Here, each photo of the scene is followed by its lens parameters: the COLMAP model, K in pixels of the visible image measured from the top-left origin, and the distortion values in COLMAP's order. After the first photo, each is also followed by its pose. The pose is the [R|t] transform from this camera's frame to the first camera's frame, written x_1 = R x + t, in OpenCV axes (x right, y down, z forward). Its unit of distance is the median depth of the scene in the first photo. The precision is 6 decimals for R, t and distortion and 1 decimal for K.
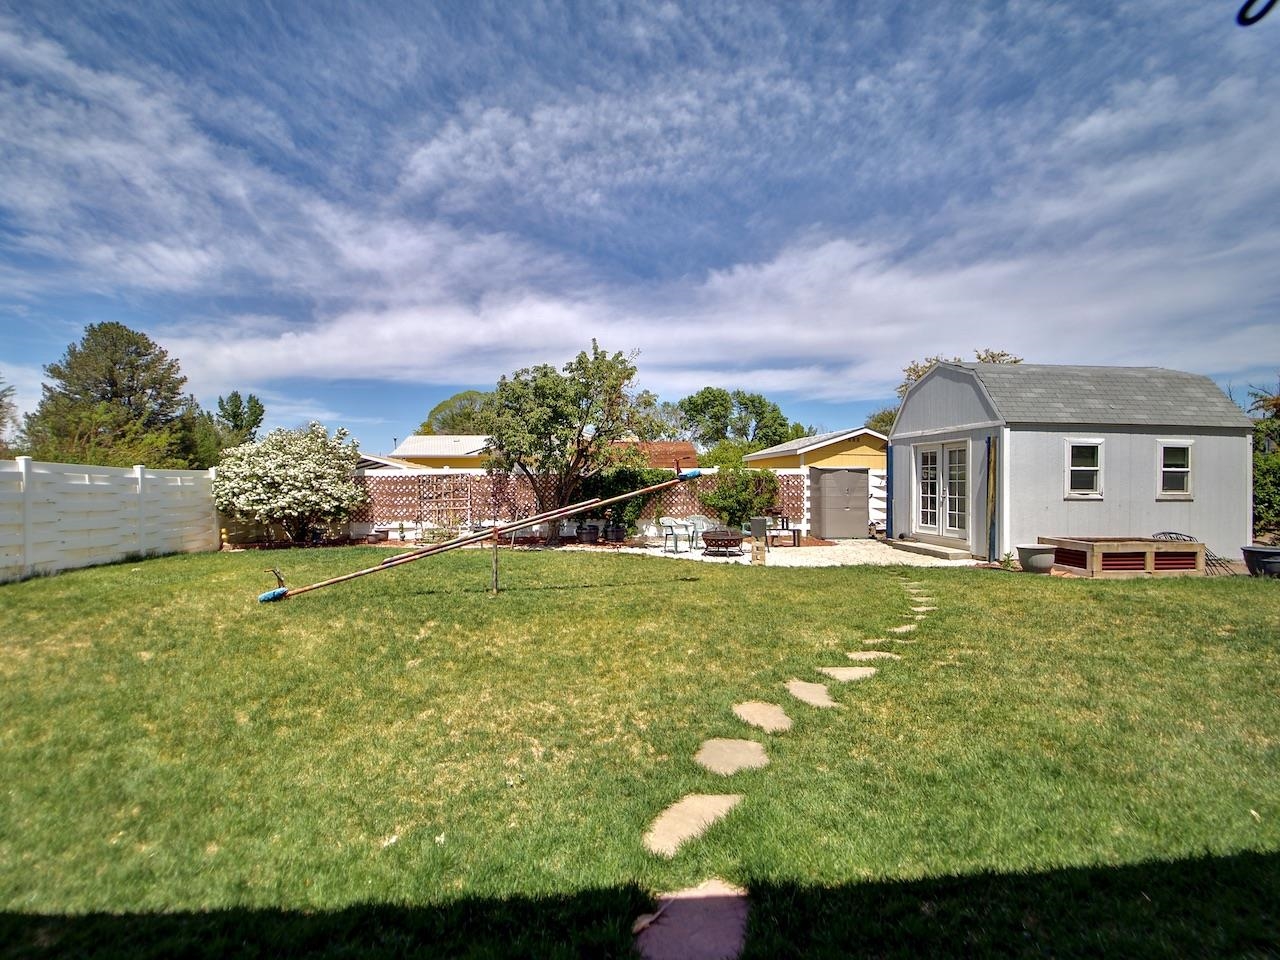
lens RADIAL K [[595.7, 0, 637.2], [0, 595.7, 466.7], [0, 0, 1]] dist [-0.022183, -0.000566]
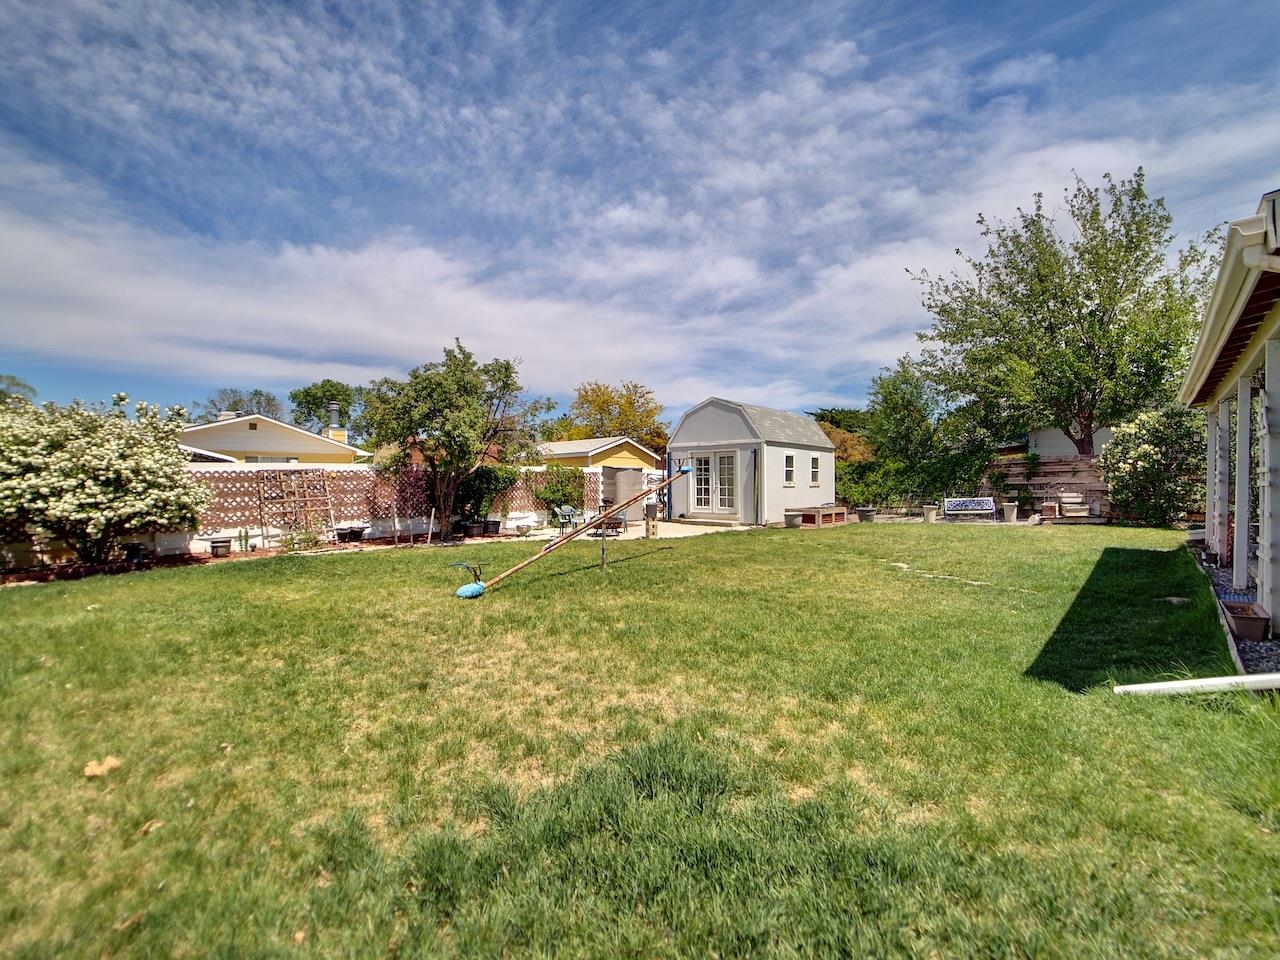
lens RADIAL K [[584.8, 0, 640.0], [0, 584.8, 480.0], [0, 0, 1]] dist [-0.021331, -0.000756]
pose [[0.705972, -0.003234, 0.708232, -0.139659], [-0.010316, 0.999837, 0.014849, 0.002603], [-0.708165, -0.017789, 0.705823, 0.017577]]
